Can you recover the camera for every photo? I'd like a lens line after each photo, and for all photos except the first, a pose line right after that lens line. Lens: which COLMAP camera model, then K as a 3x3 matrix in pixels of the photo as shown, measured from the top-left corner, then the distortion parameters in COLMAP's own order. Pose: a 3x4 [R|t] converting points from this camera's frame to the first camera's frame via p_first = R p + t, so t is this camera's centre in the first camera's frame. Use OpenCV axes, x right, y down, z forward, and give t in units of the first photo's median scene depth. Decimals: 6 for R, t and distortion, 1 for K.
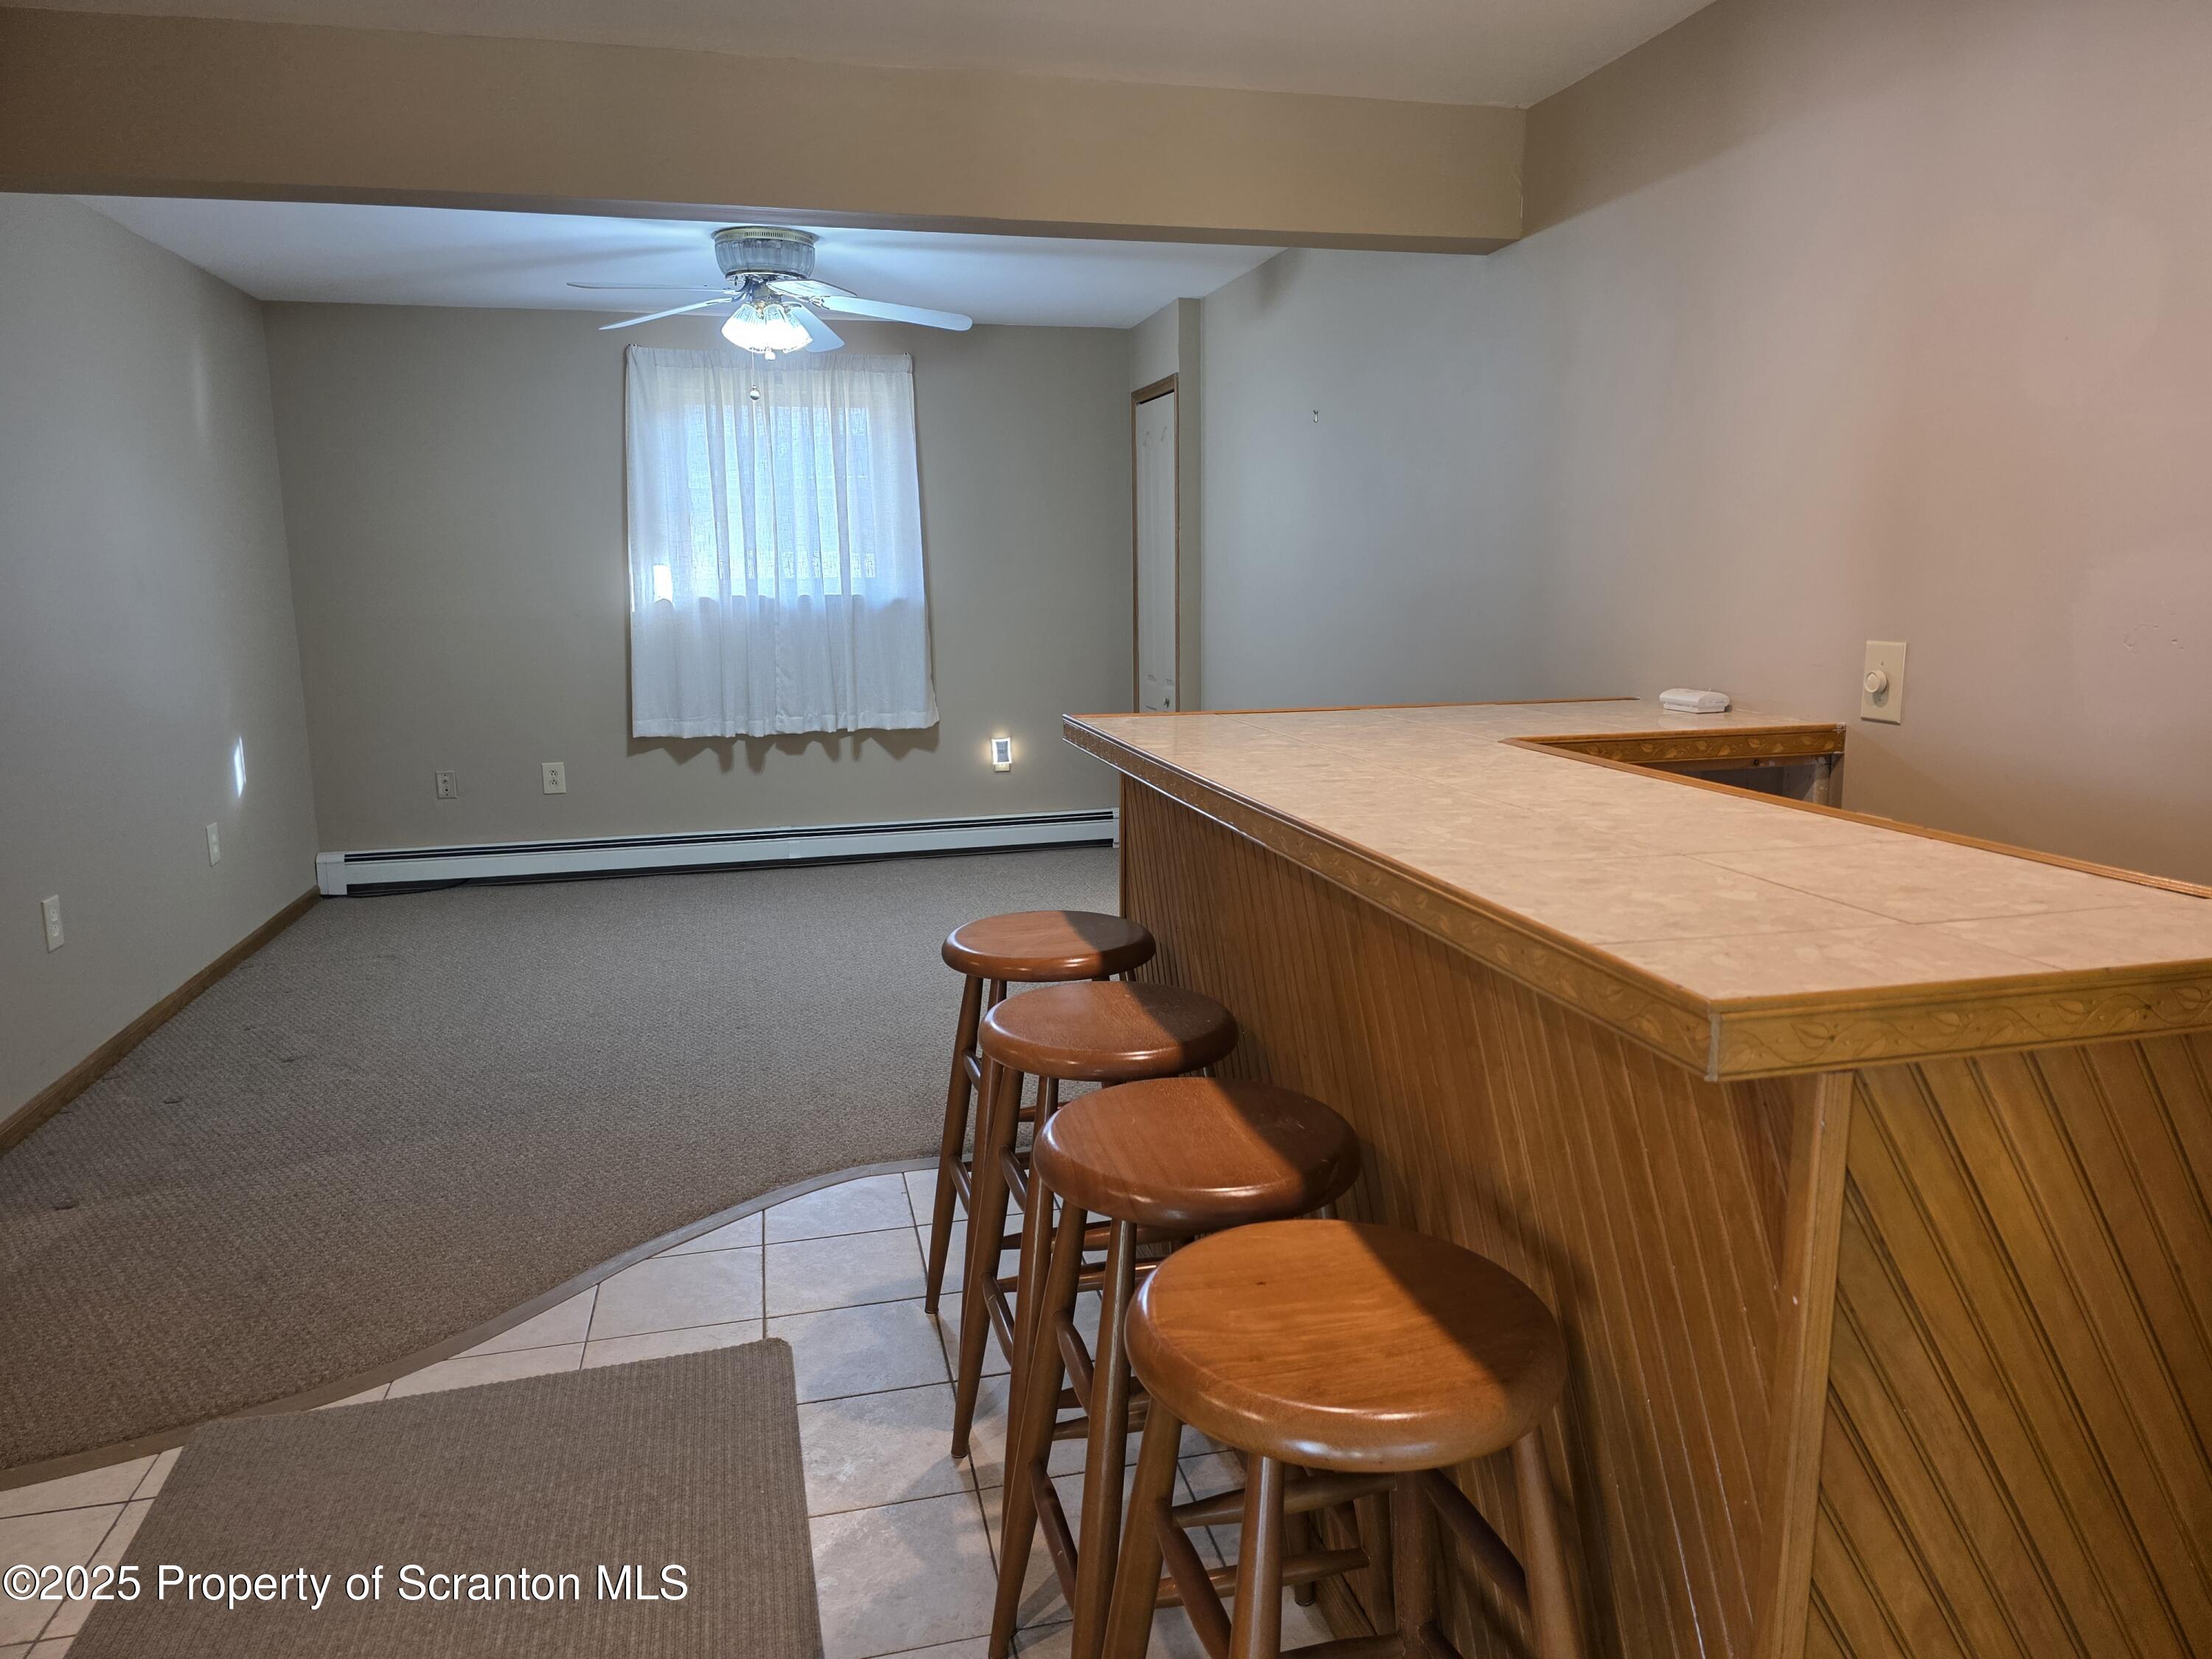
lens RADIAL K [[1498.5, 0, 1131.9], [0, 1498.5, 823.4], [0, 0, 1]] dist [0.087283, -0.100040]
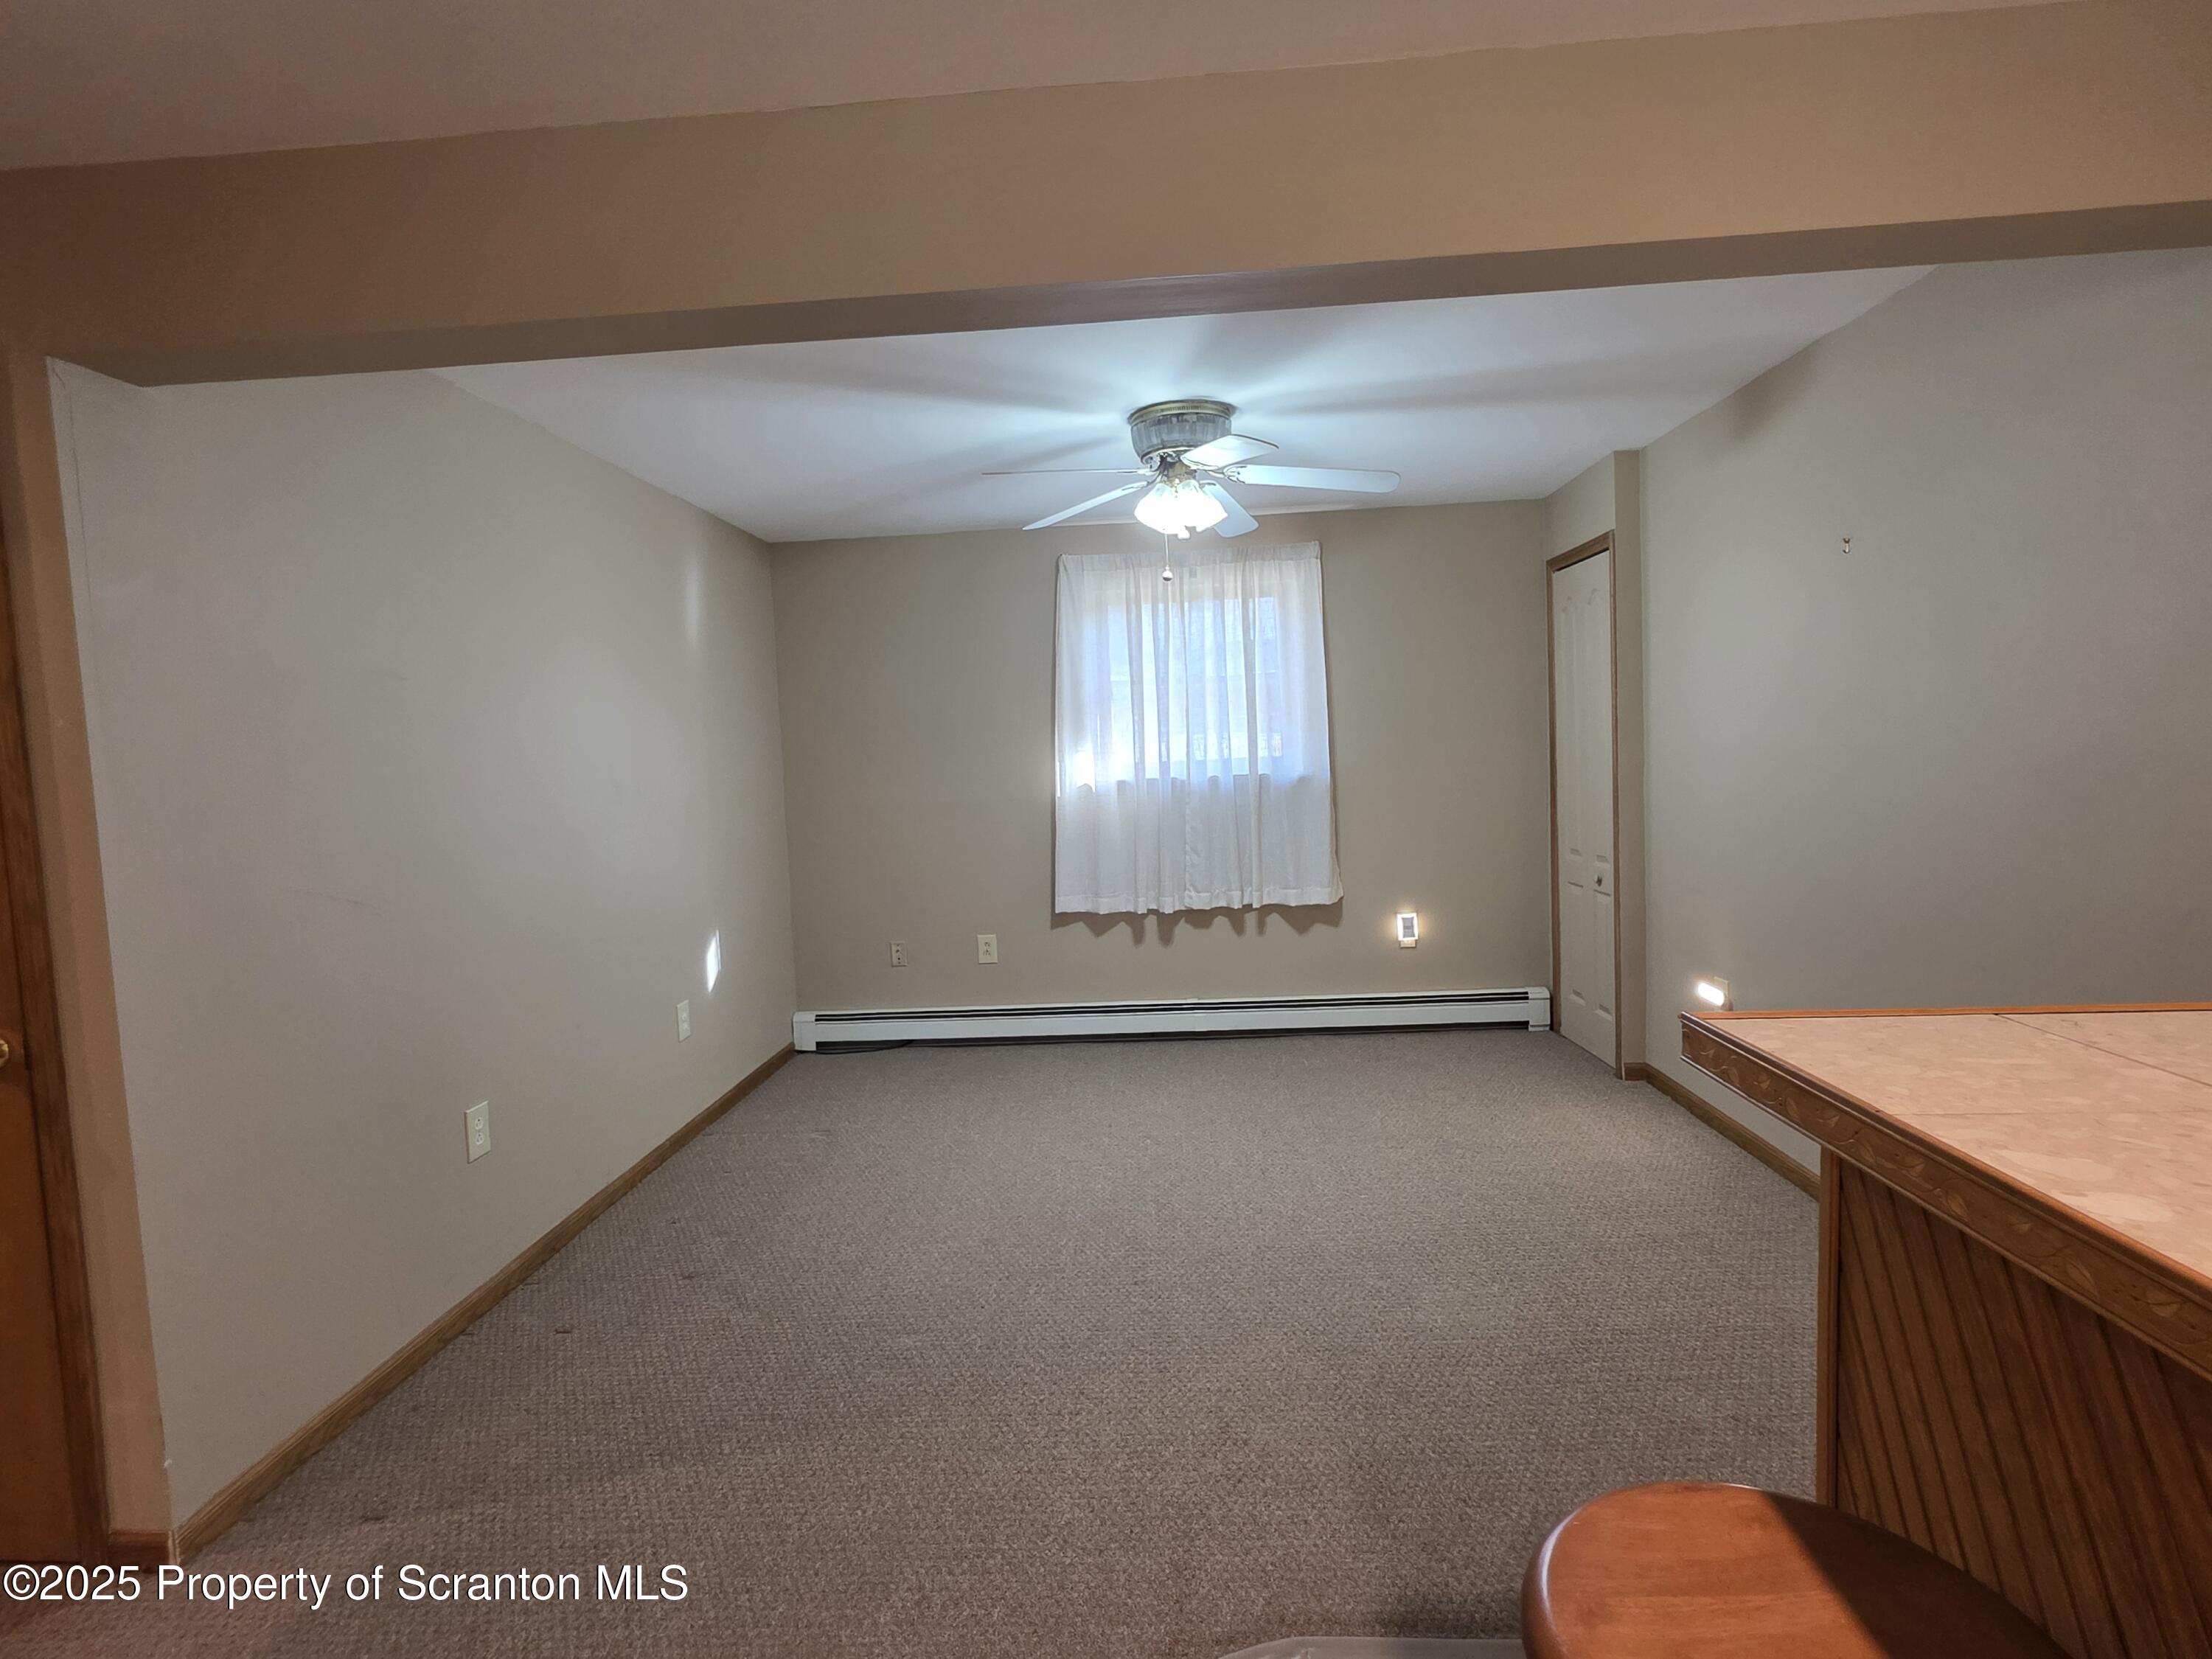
lens RADIAL K [[1130.6, 0, 1101.4], [0, 1130.6, 833.1], [0, 0, 1]] dist [0.004199, -0.001278]
pose [[0.952573, -0.007851, -0.304209, -0.055339], [-0.019041, 0.996170, -0.085334, -0.045203], [0.303714, 0.087080, 0.948775, 0.246680]]
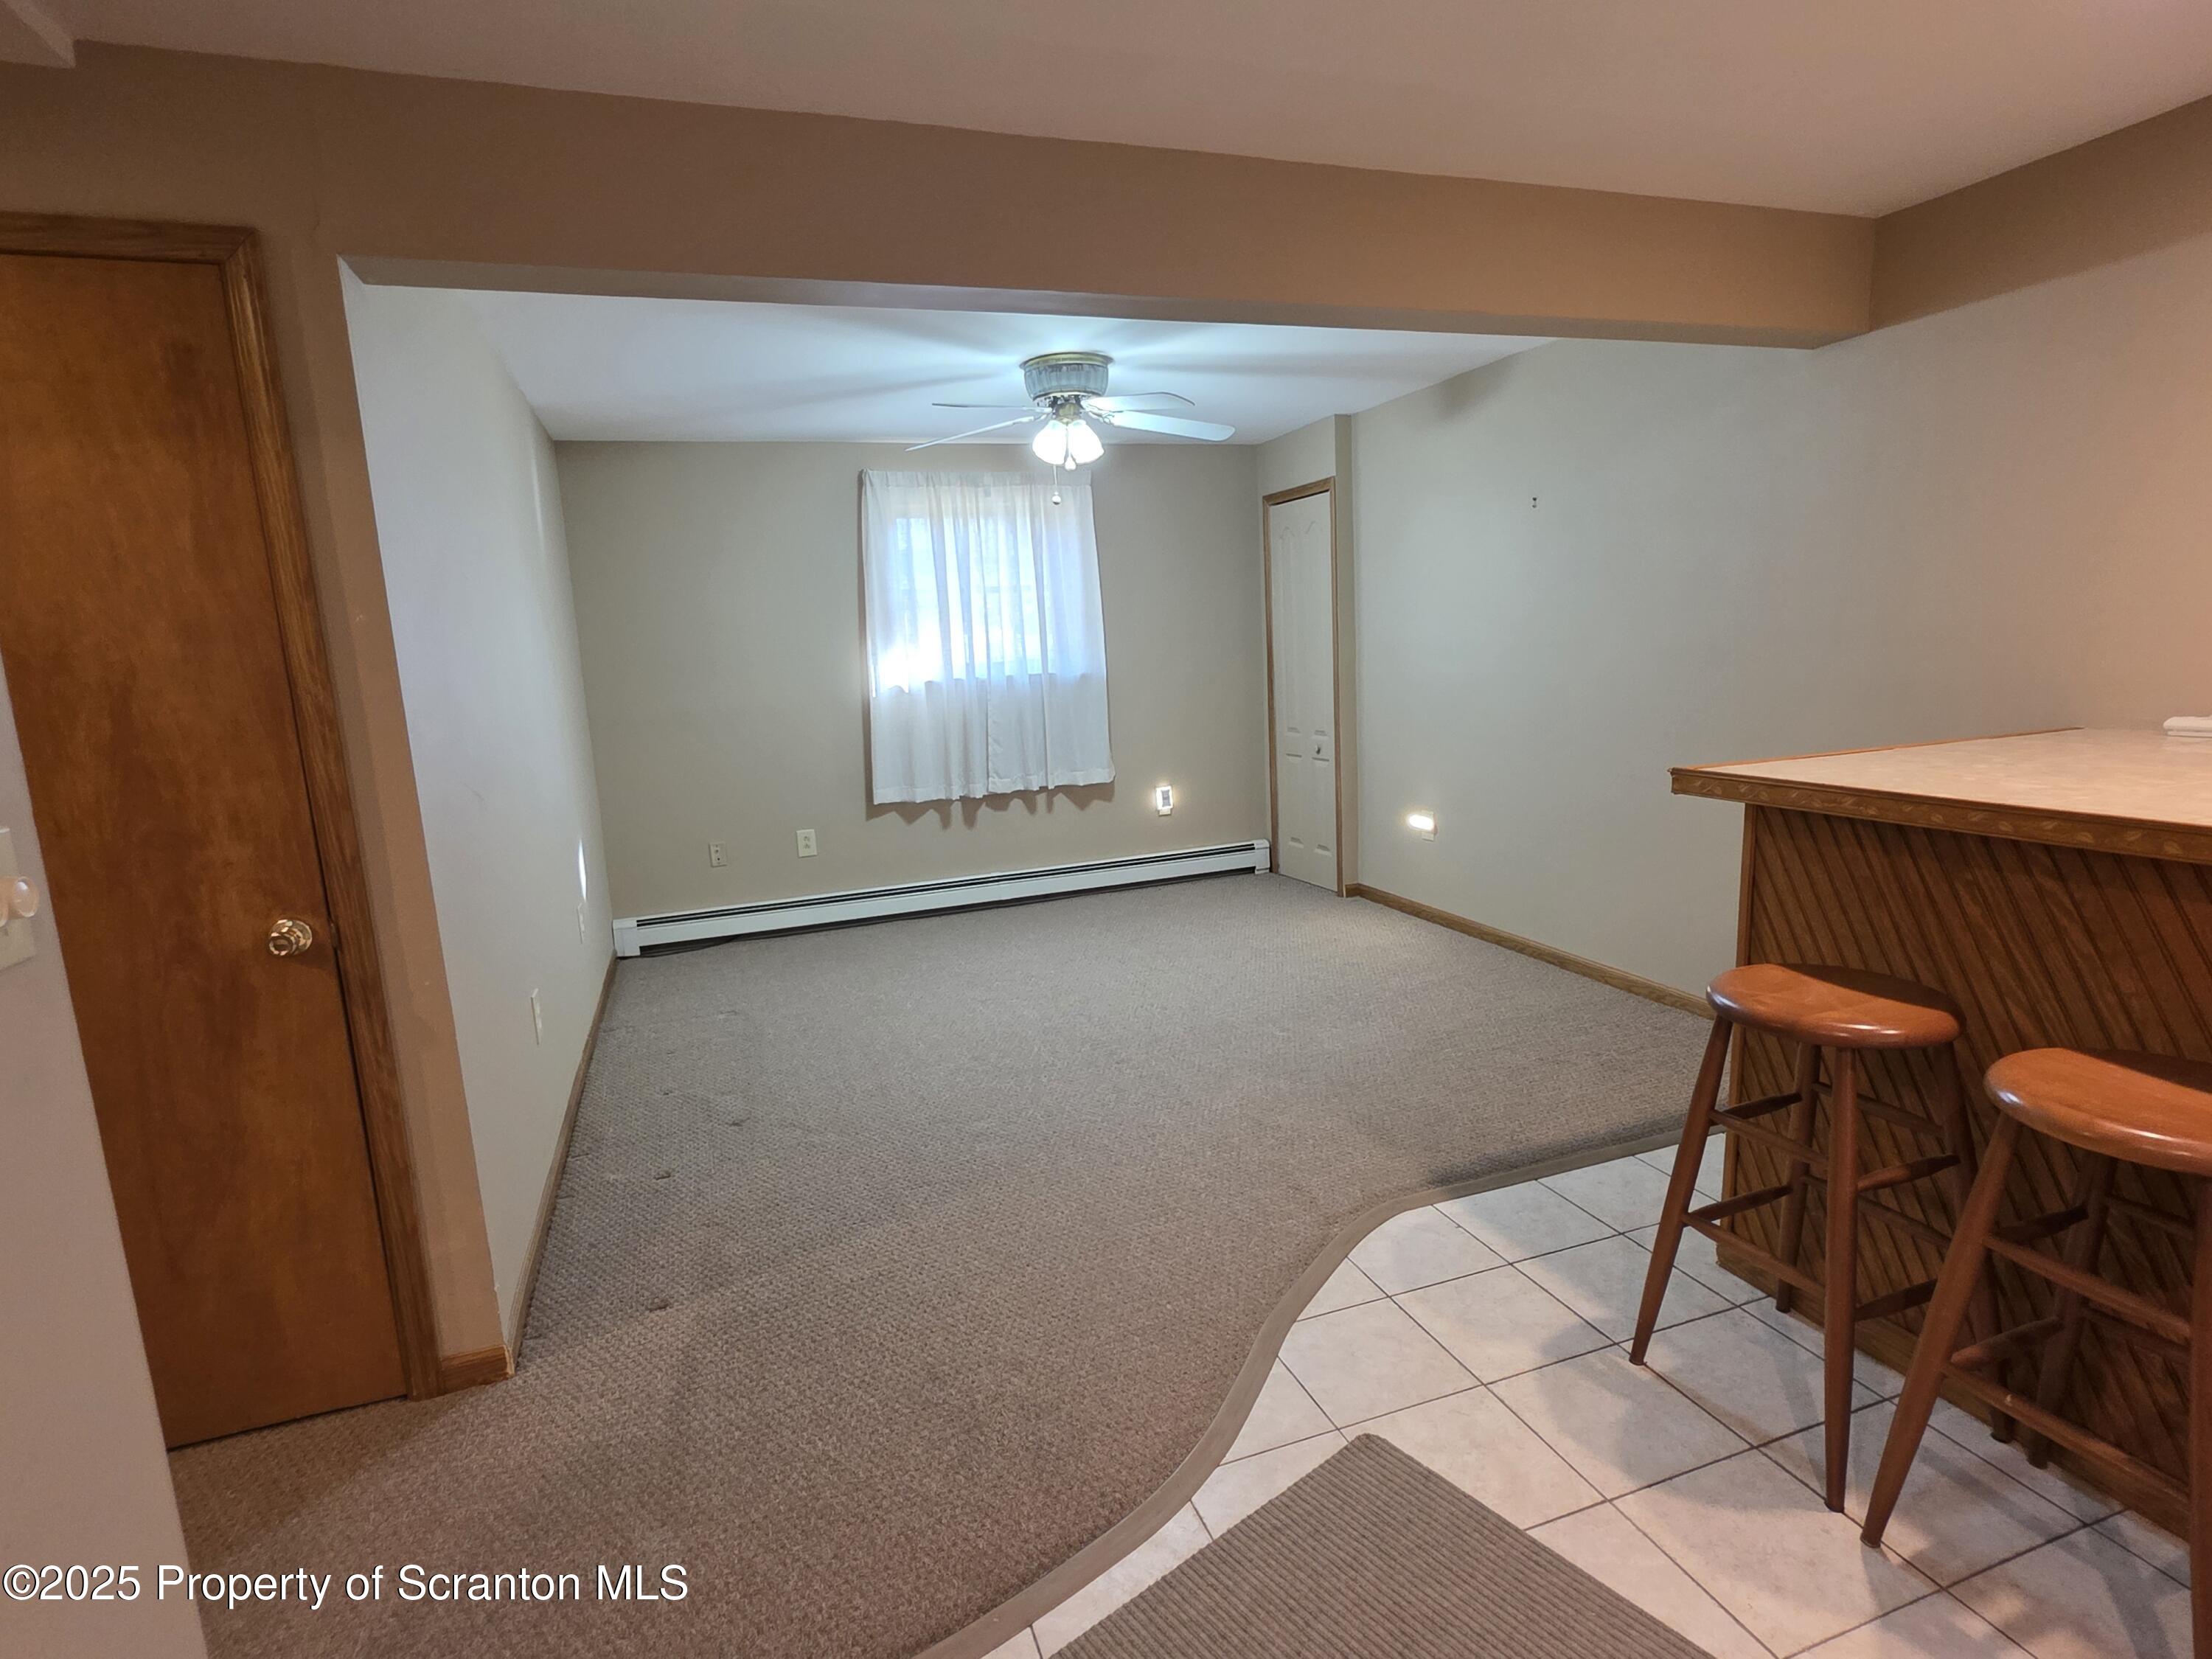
lens RADIAL K [[1130.6, 0, 1101.4], [0, 1130.6, 833.1], [0, 0, 1]] dist [0.004199, -0.001278]
pose [[0.994471, -0.057037, 0.088174, -0.232920], [0.057463, 0.998345, -0.002297, -0.022451], [-0.087897, 0.007351, 0.996102, 0.115696]]
